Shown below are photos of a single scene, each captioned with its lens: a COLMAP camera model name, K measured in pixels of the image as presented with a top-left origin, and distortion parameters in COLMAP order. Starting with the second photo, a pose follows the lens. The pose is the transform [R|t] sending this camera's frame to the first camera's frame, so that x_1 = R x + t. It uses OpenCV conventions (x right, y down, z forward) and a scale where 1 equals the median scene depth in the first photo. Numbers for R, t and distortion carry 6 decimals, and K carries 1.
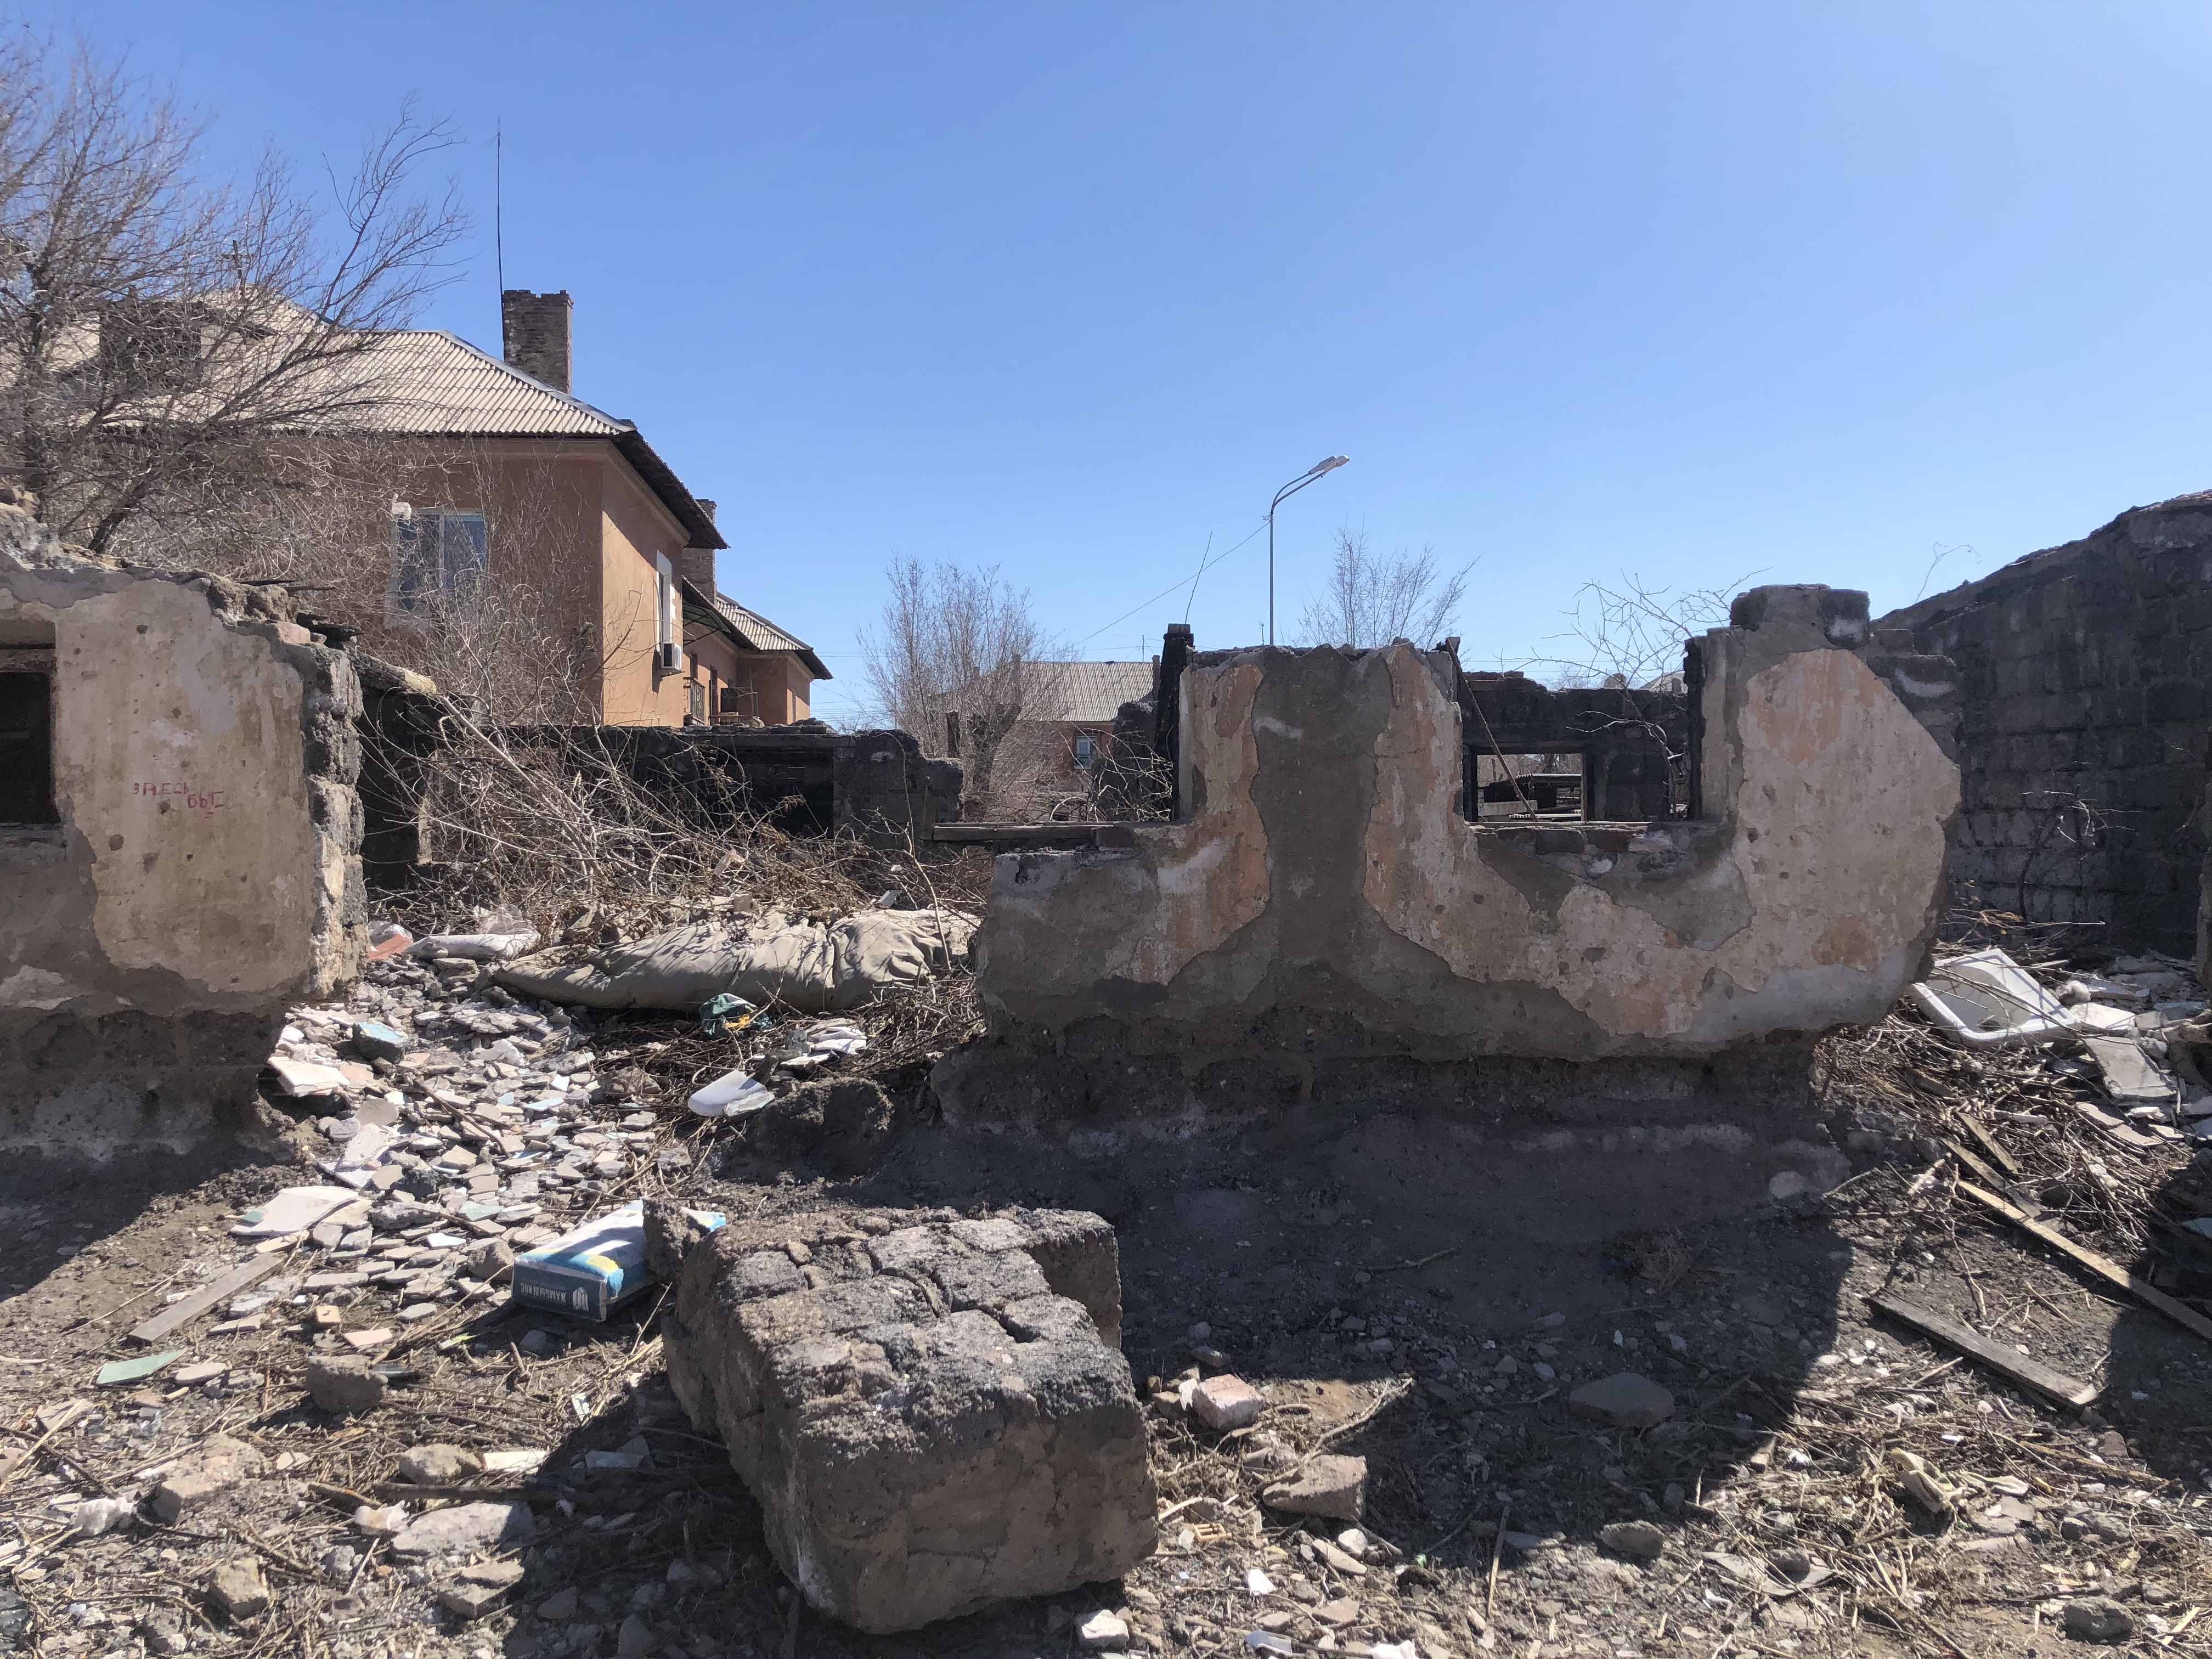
lens RADIAL K [[1764.8, 0, 1106.0], [0, 1764.8, 829.5], [0, 0, 1]] dist [0.109850, -0.152907]
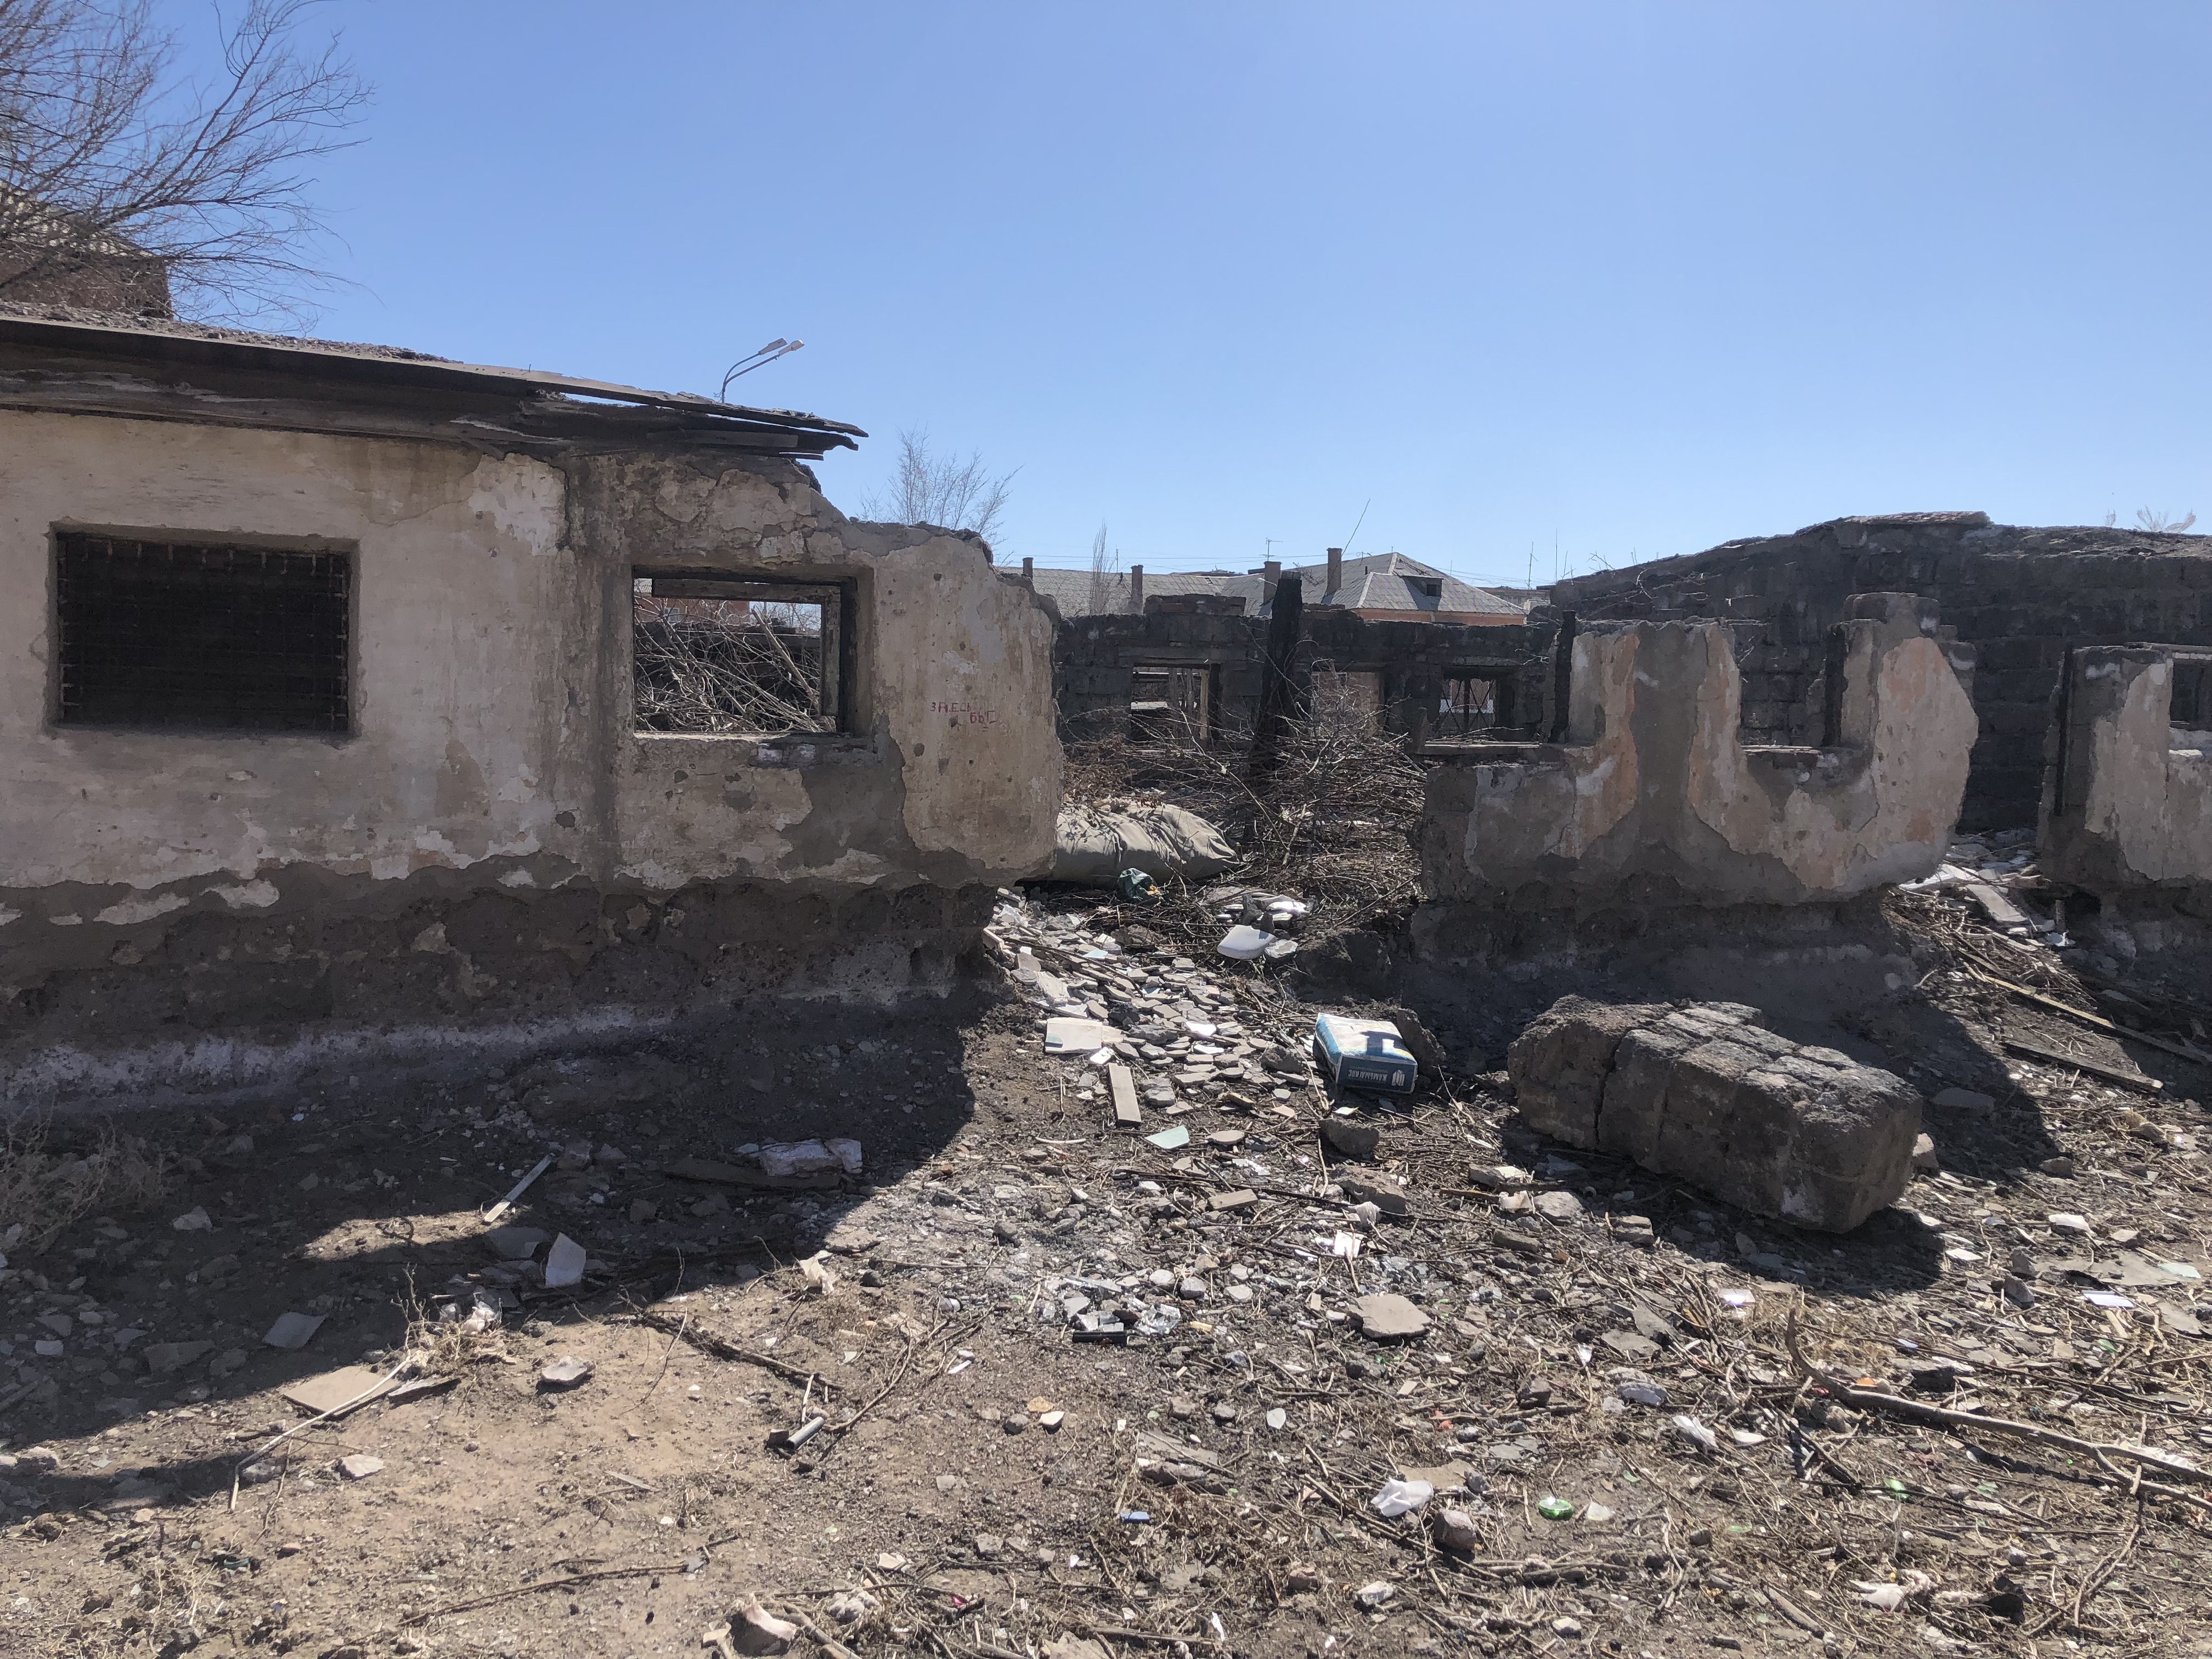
lens RADIAL K [[1790.7, 0, 1106.0], [0, 1790.7, 829.5], [0, 0, 1]] dist [0.090769, -0.001994]
pose [[0.918732, -0.003087, 0.394870, -0.878812], [-0.024947, 0.997518, 0.065840, -0.021509], [-0.394093, -0.070340, 0.916375, -0.179953]]
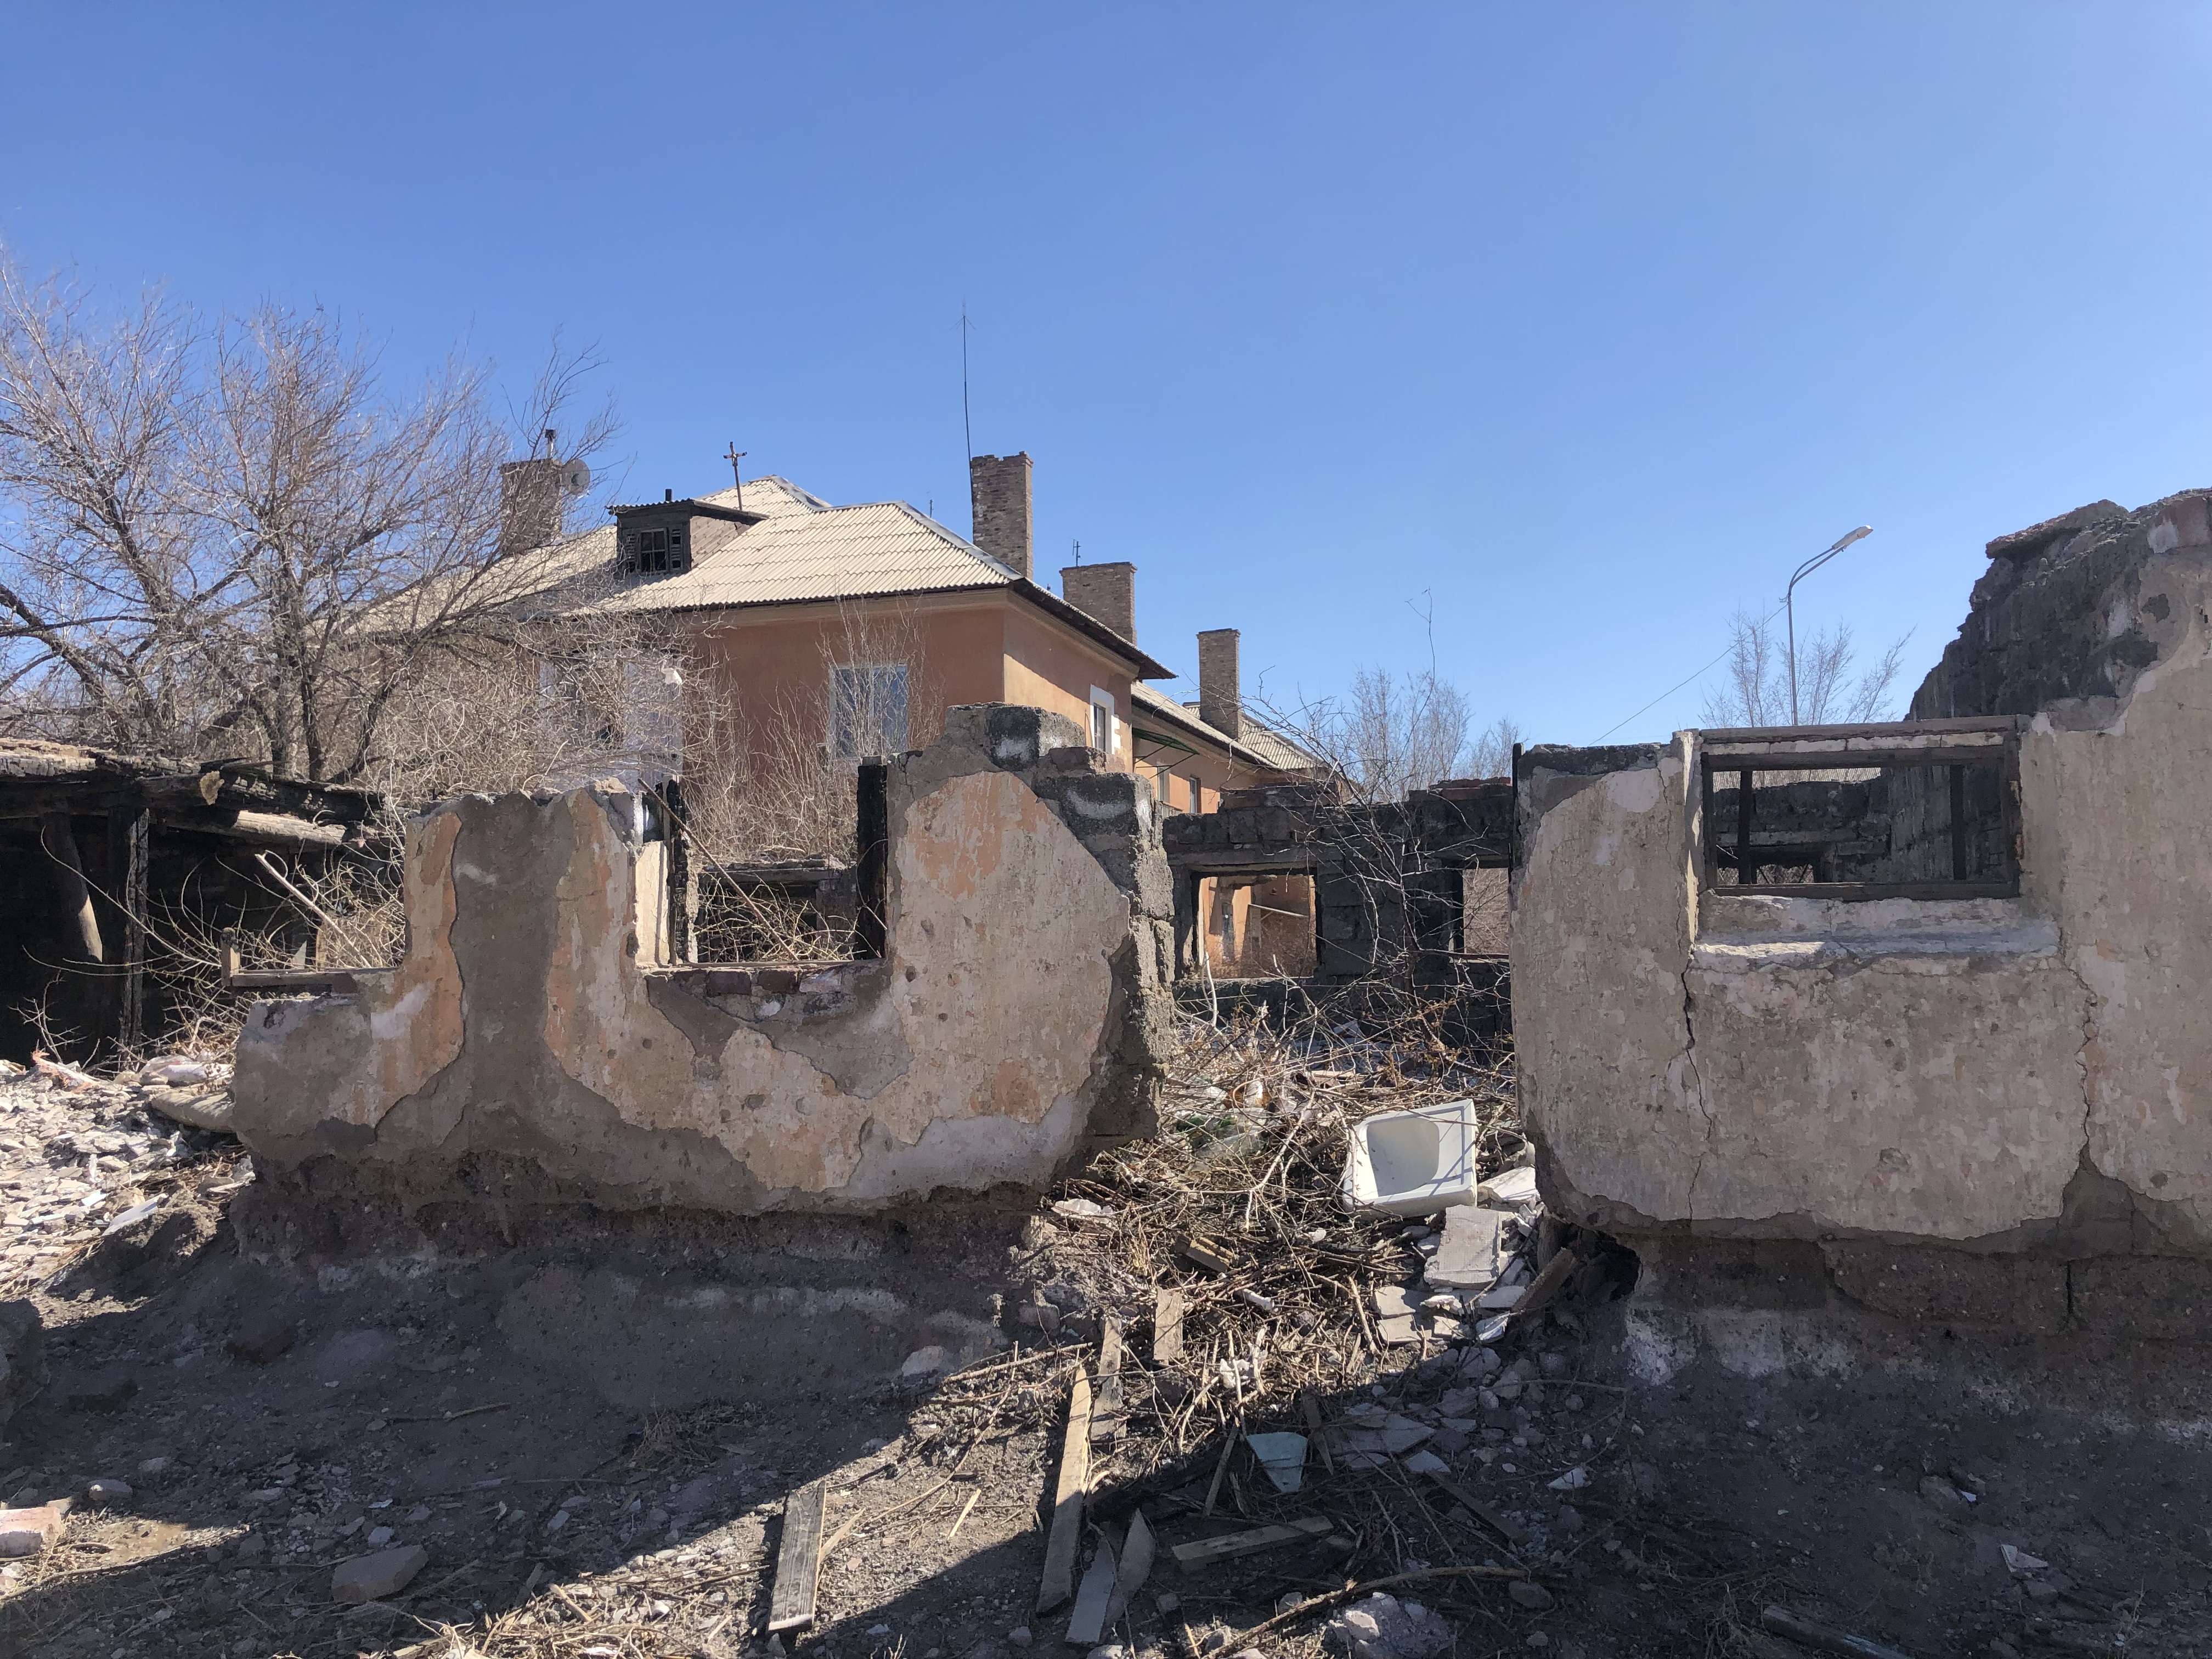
lens RADIAL K [[1805.6, 0, 1106.0], [0, 1805.6, 829.5], [0, 0, 1]] dist [0.101258, -0.325925]
pose [[0.931451, -0.038744, -0.361797, 0.810084], [0.015050, 0.997566, -0.068080, -0.006398], [0.363554, 0.057968, 0.929768, 0.155550]]
